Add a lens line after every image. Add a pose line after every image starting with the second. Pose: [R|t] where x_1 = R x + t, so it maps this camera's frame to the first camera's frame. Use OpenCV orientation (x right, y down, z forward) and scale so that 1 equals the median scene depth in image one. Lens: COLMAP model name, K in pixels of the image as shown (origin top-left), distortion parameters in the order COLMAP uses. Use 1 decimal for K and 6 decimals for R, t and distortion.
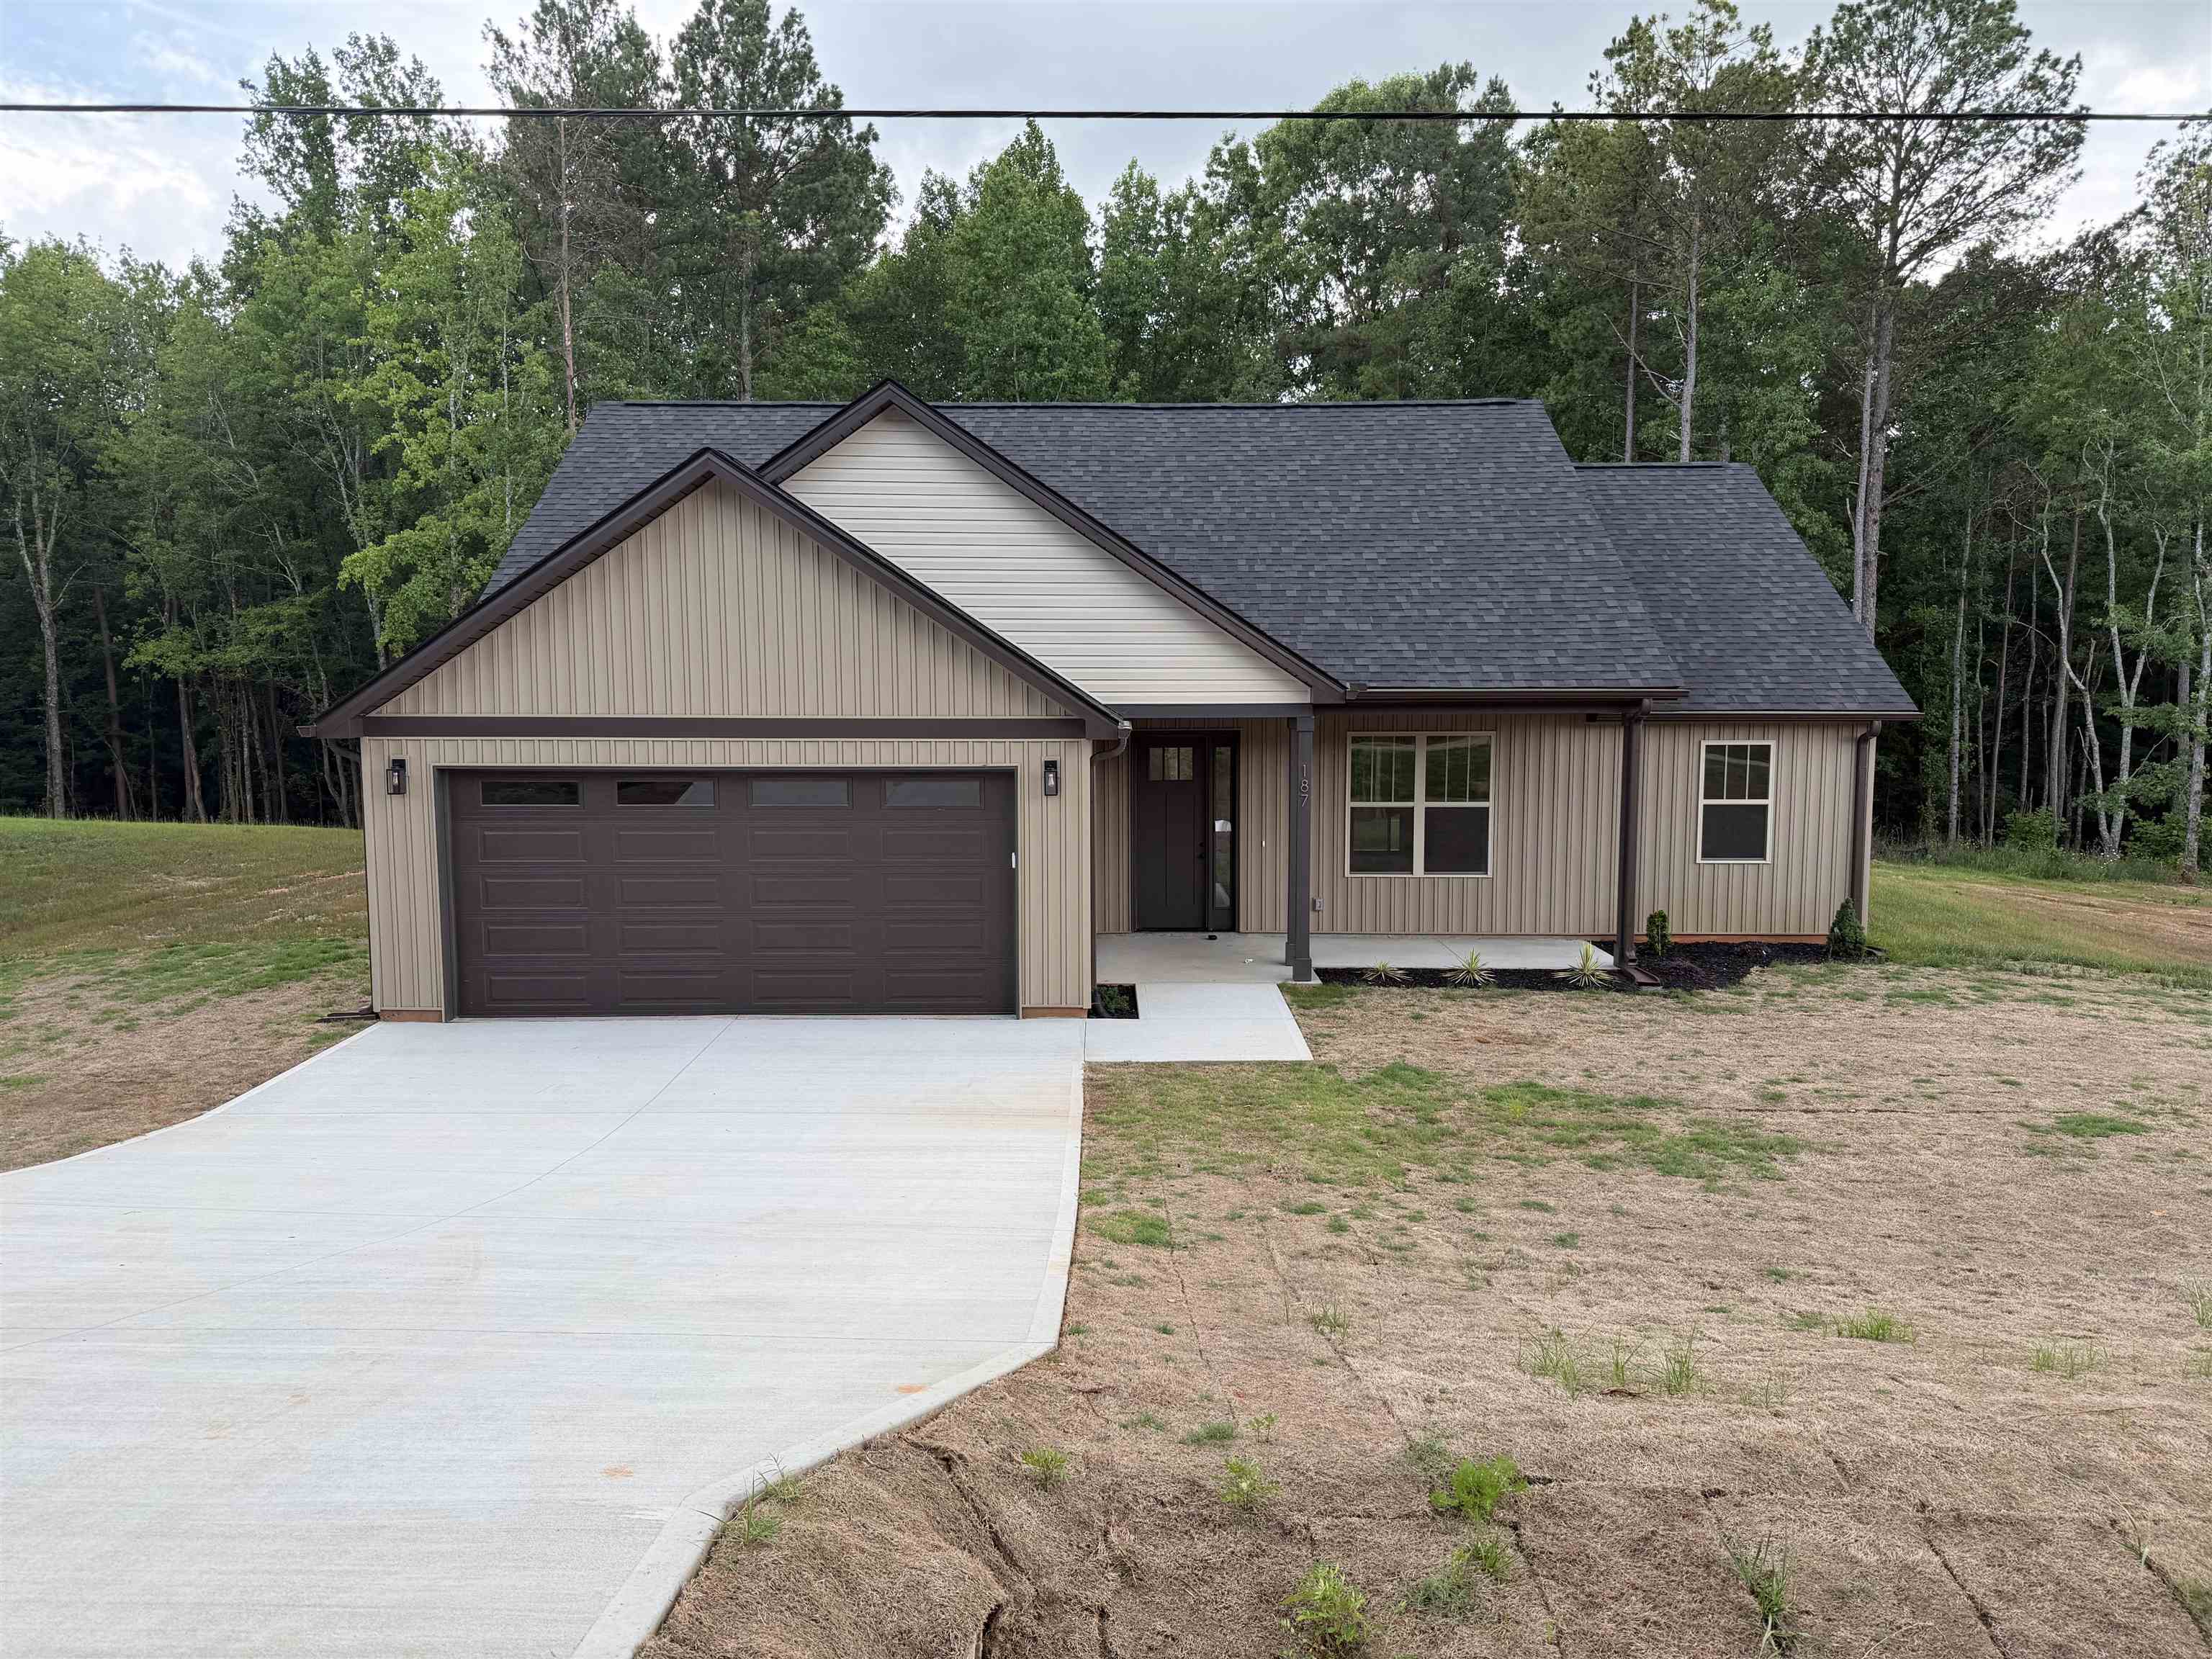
lens RADIAL K [[1601.0, 0, 1106.0], [0, 1601.0, 829.5], [0, 0, 1]] dist [0.004307, 0.001457]
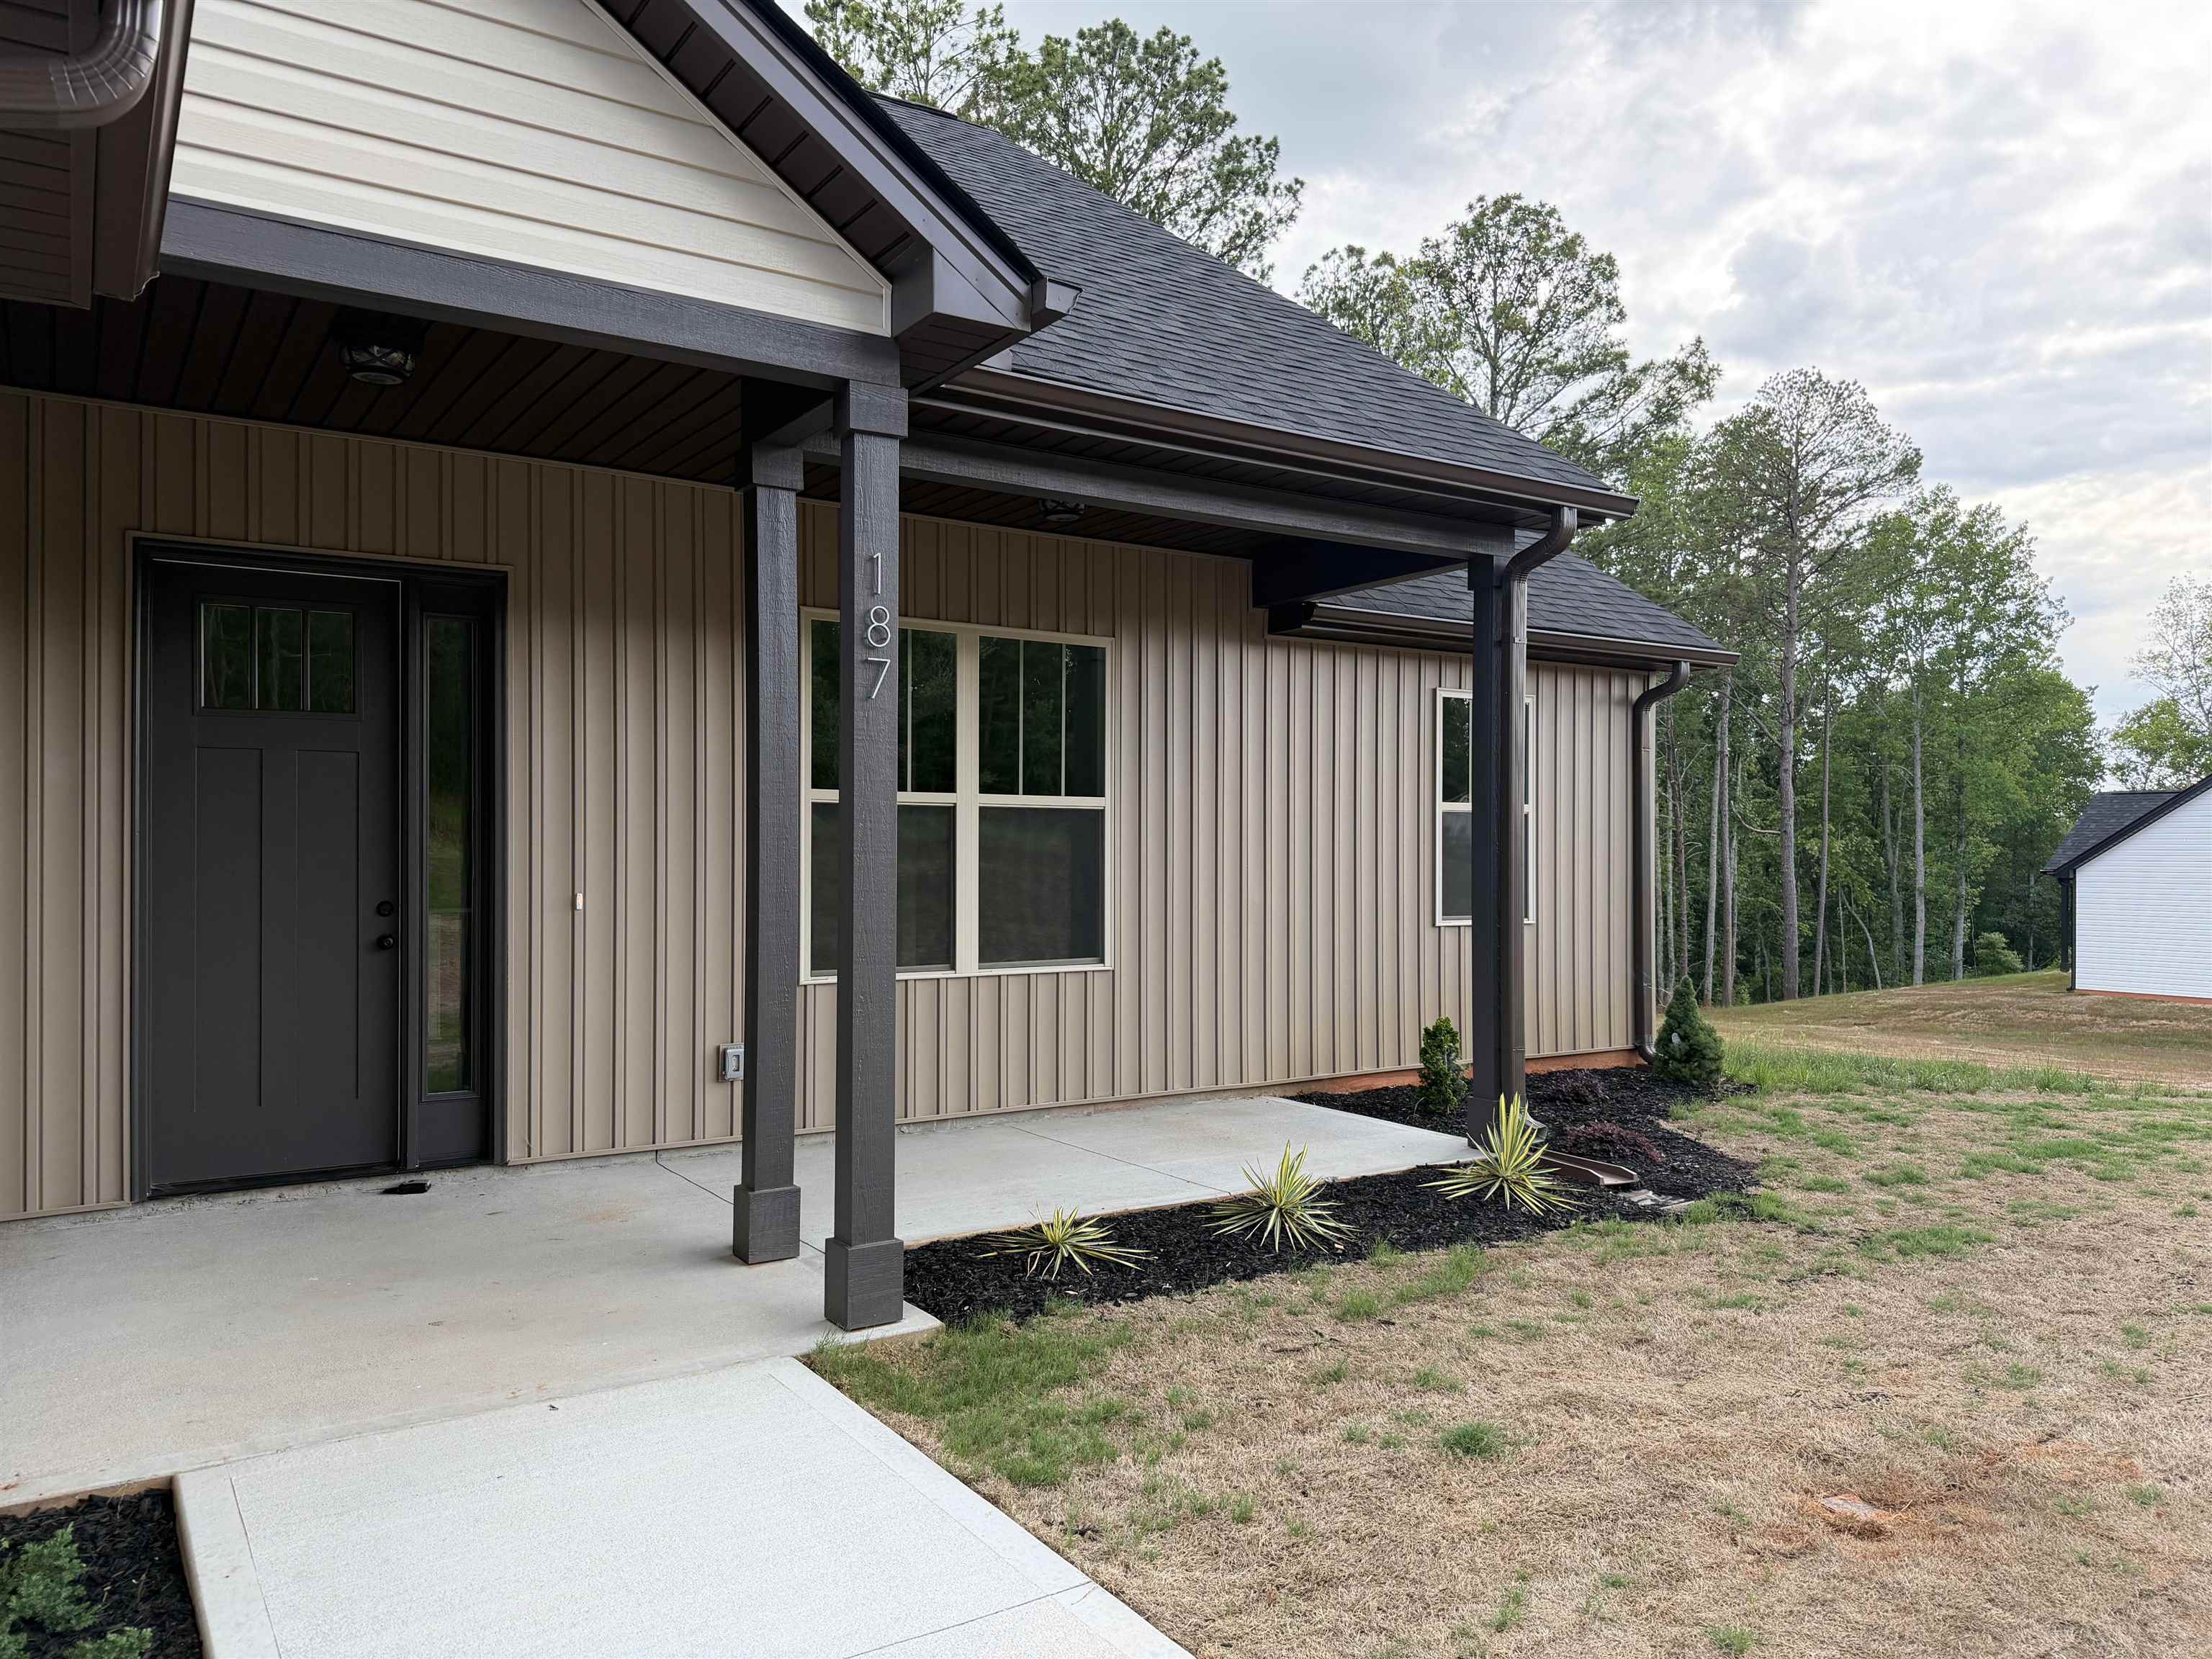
lens RADIAL K [[1601.0, 0, 1106.0], [0, 1601.0, 829.5], [0, 0, 1]] dist [0.004307, 0.001457]
pose [[0.824615, 0.008899, 0.565624, -0.008070], [0.067288, 0.991235, -0.113694, 0.041175], [-0.561677, 0.131814, 0.816789, 0.643652]]
